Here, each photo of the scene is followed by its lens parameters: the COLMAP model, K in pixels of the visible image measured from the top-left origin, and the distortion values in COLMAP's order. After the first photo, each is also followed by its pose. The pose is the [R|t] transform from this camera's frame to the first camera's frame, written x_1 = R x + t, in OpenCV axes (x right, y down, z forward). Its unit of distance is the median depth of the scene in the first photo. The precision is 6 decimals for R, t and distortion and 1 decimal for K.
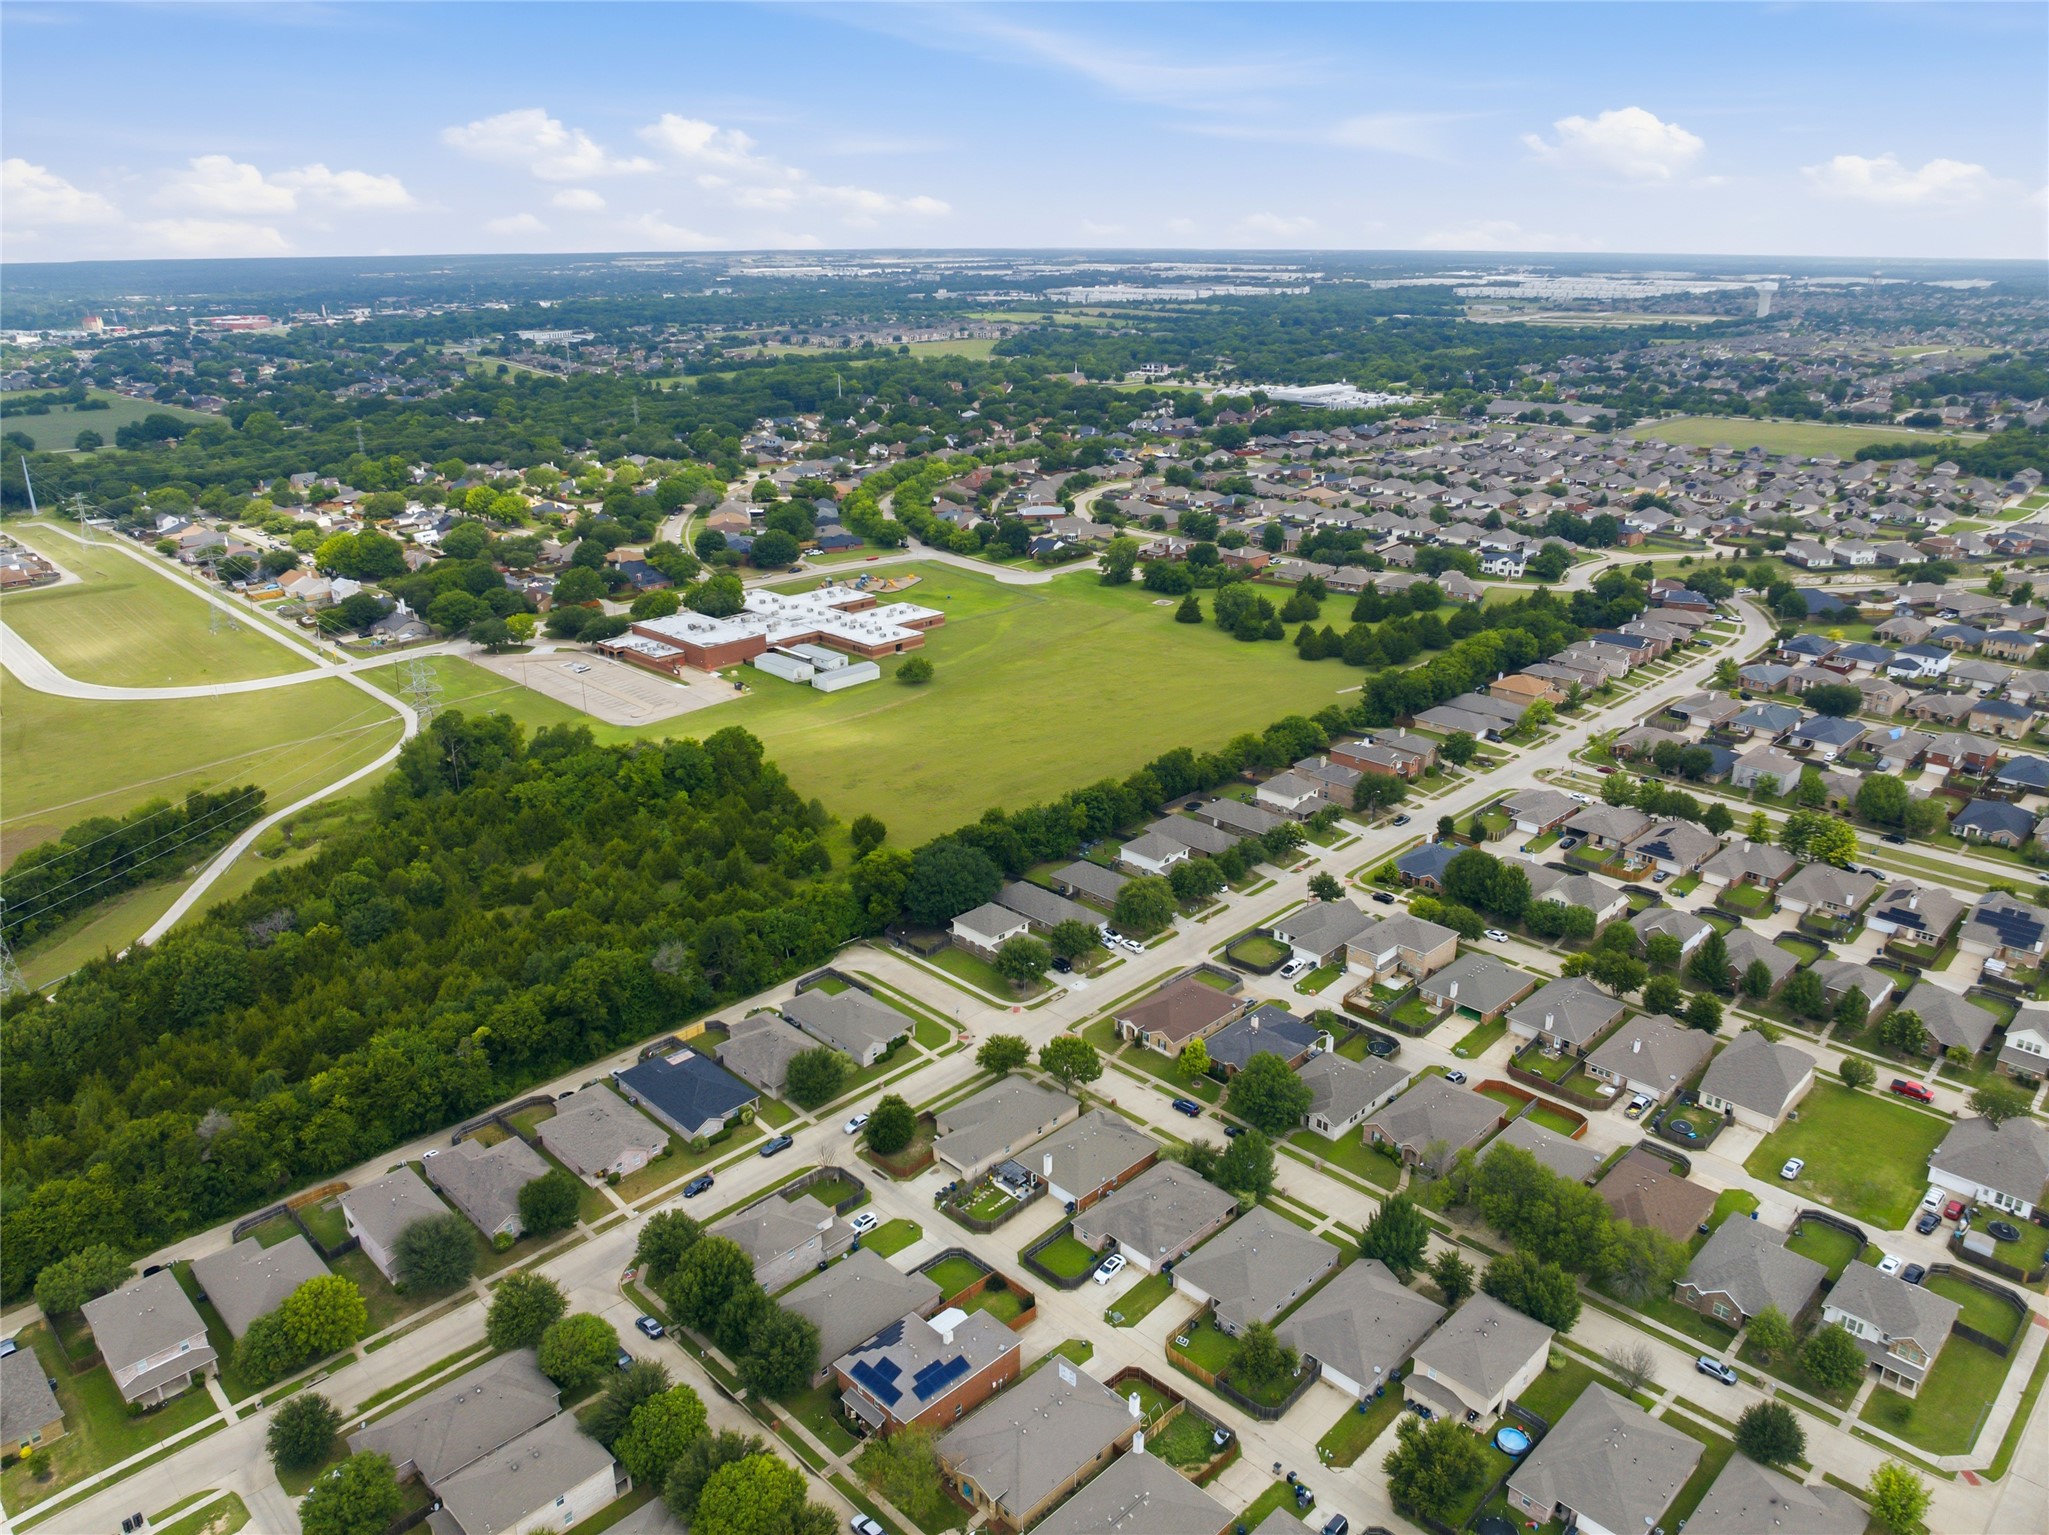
lens RADIAL K [[1433.3, 0, 1018.3], [0, 1433.3, 767.3], [0, 0, 1]] dist [-0.038880, 0.005207]
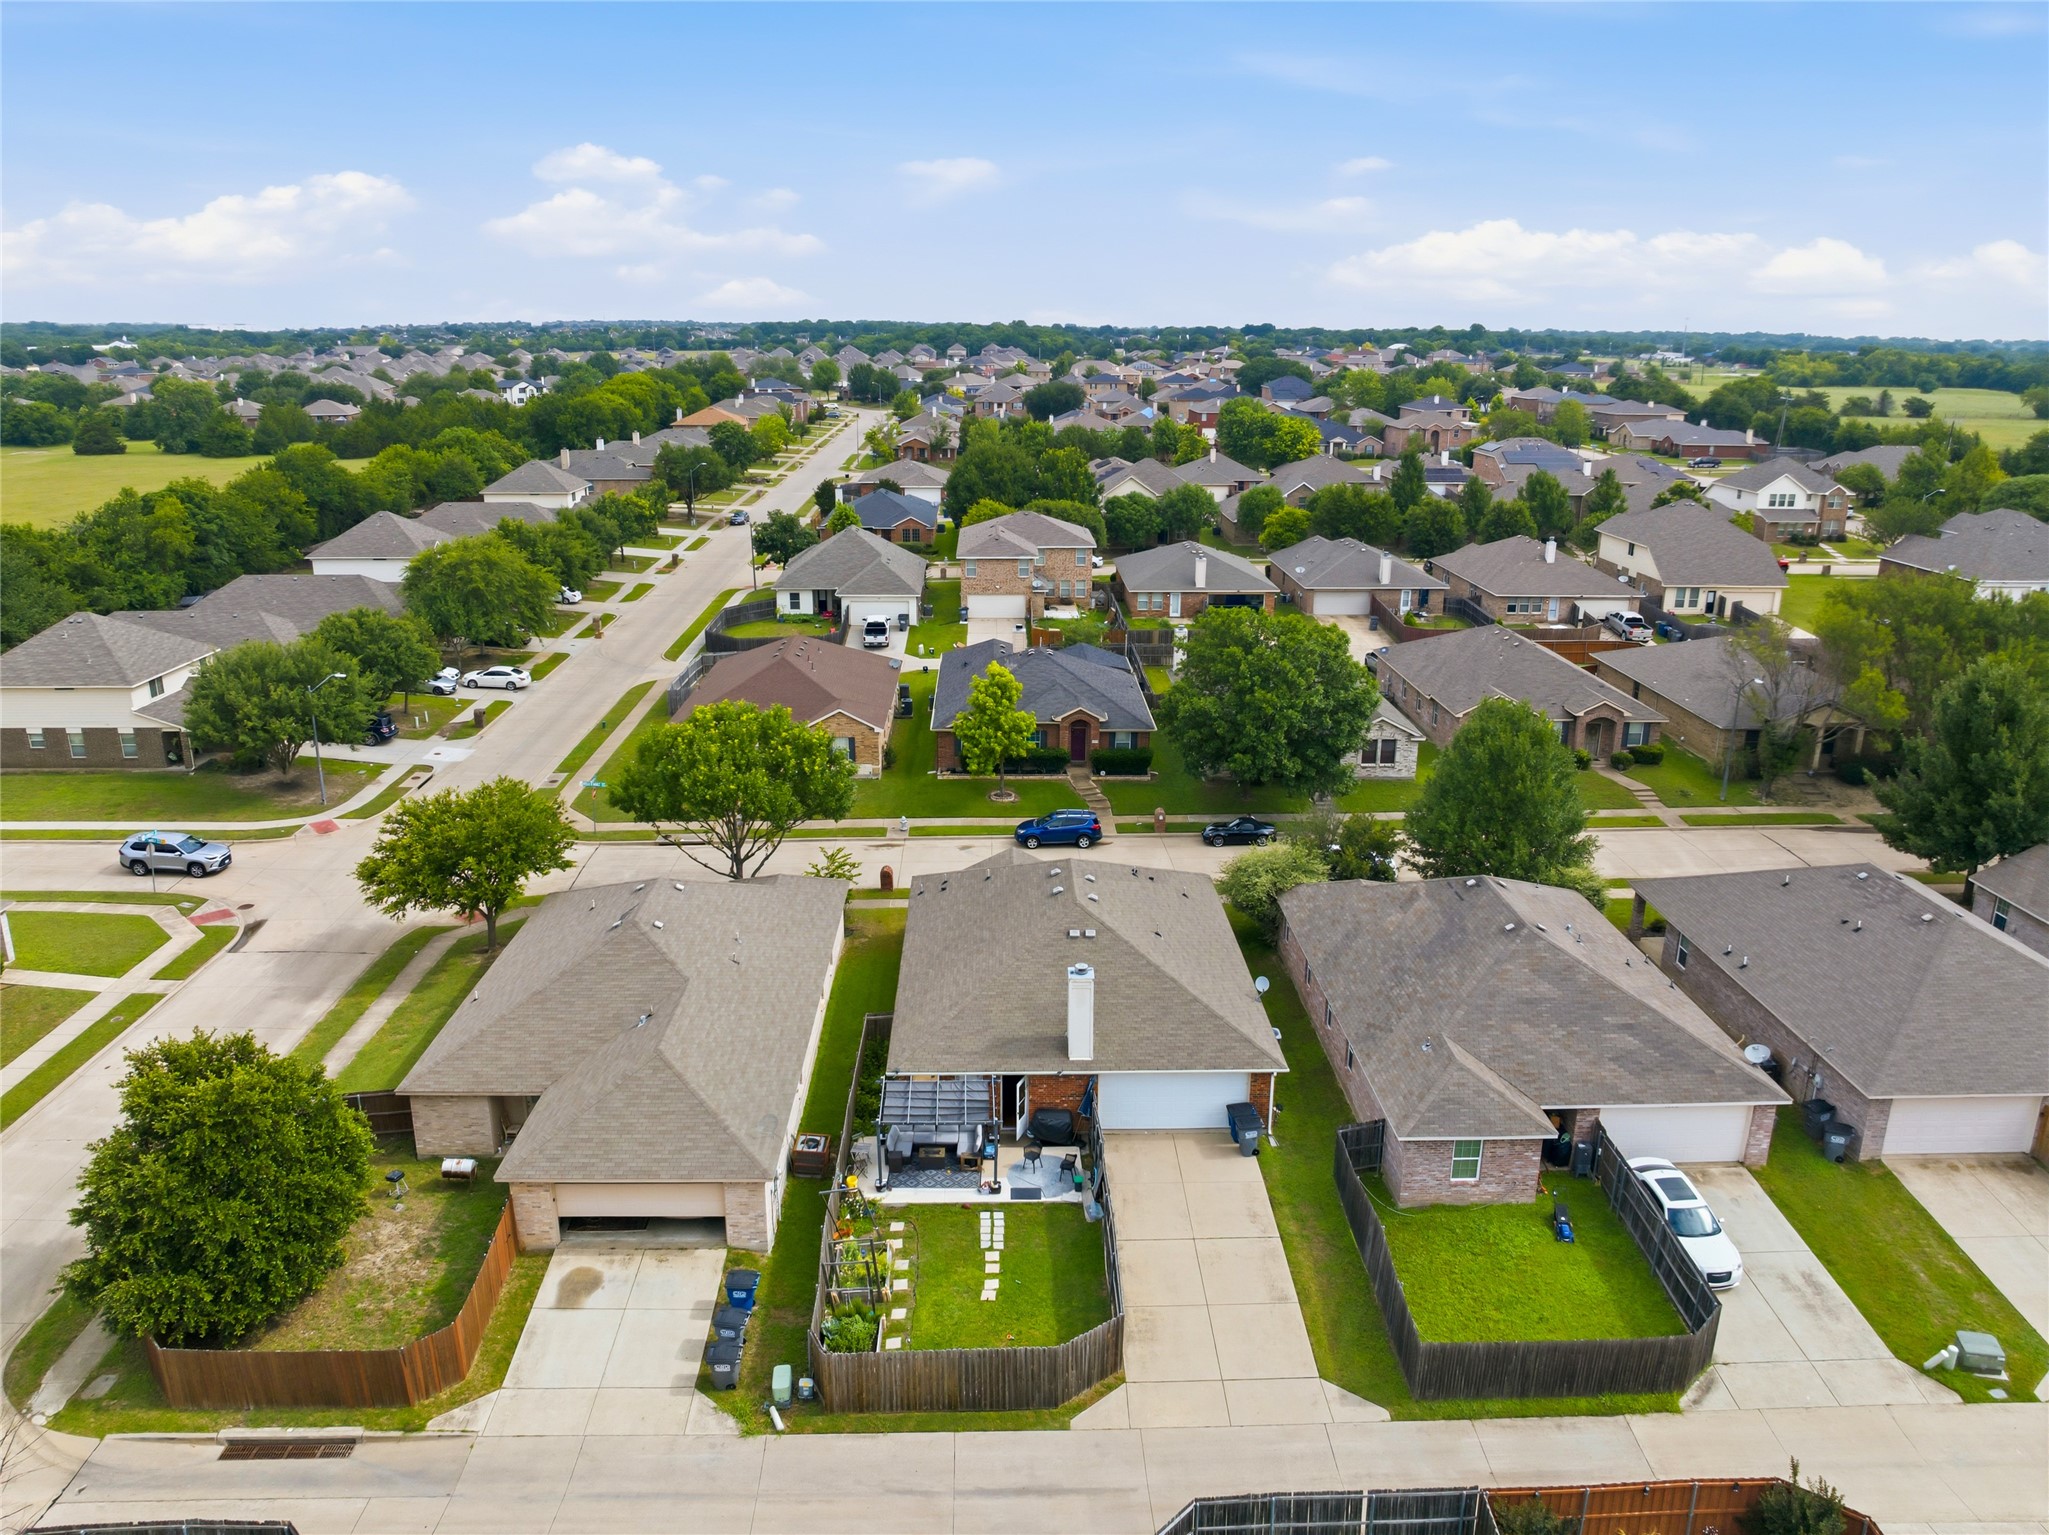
lens RADIAL K [[1433.3, 0, 1018.3], [0, 1433.3, 767.3], [0, 0, 1]] dist [-0.038880, 0.005207]
pose [[0.689192, -0.214299, 0.692163, -0.122016], [0.247735, 0.967386, 0.052838, 0.190793], [-0.680912, 0.135058, 0.719804, 0.707648]]
